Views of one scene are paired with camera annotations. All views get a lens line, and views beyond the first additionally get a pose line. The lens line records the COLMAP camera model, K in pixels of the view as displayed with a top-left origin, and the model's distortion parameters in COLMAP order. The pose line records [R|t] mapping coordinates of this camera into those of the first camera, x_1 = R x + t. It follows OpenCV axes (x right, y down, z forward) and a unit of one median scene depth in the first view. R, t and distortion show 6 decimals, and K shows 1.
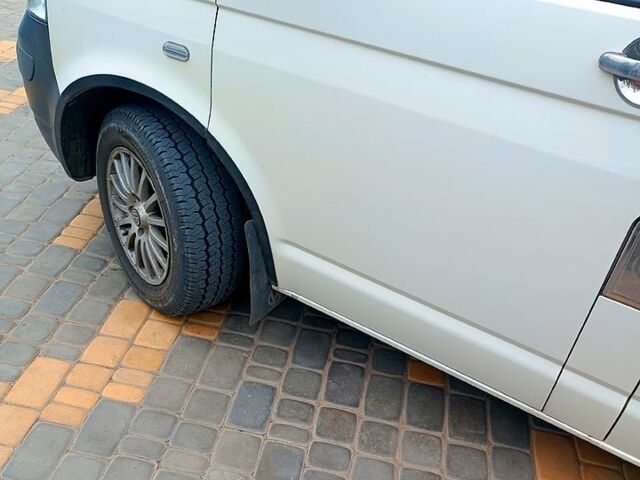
lens RADIAL K [[632.8, 0, 320.0], [0, 632.8, 240.0], [0, 0, 1]] dist [0.012886, 0.018565]
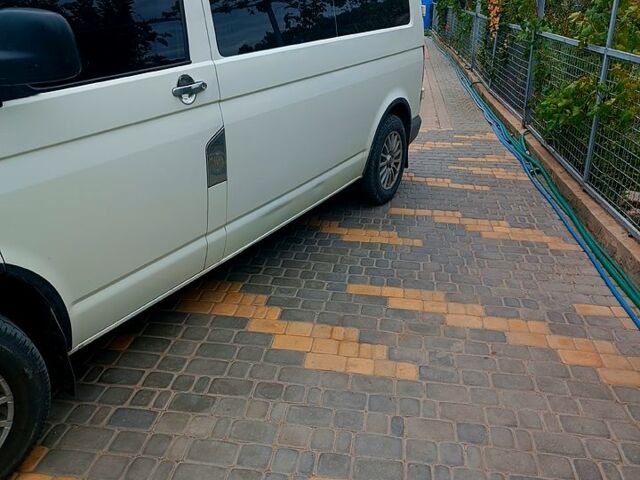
lens RADIAL K [[632.8, 0, 320.0], [0, 632.8, 240.0], [0, 0, 1]] dist [0.012886, 0.018565]
pose [[-0.063323, -0.460759, 0.885264, -1.181894], [0.555876, 0.720421, 0.414723, -0.351478], [-0.828850, 0.518359, 0.210506, 0.225024]]
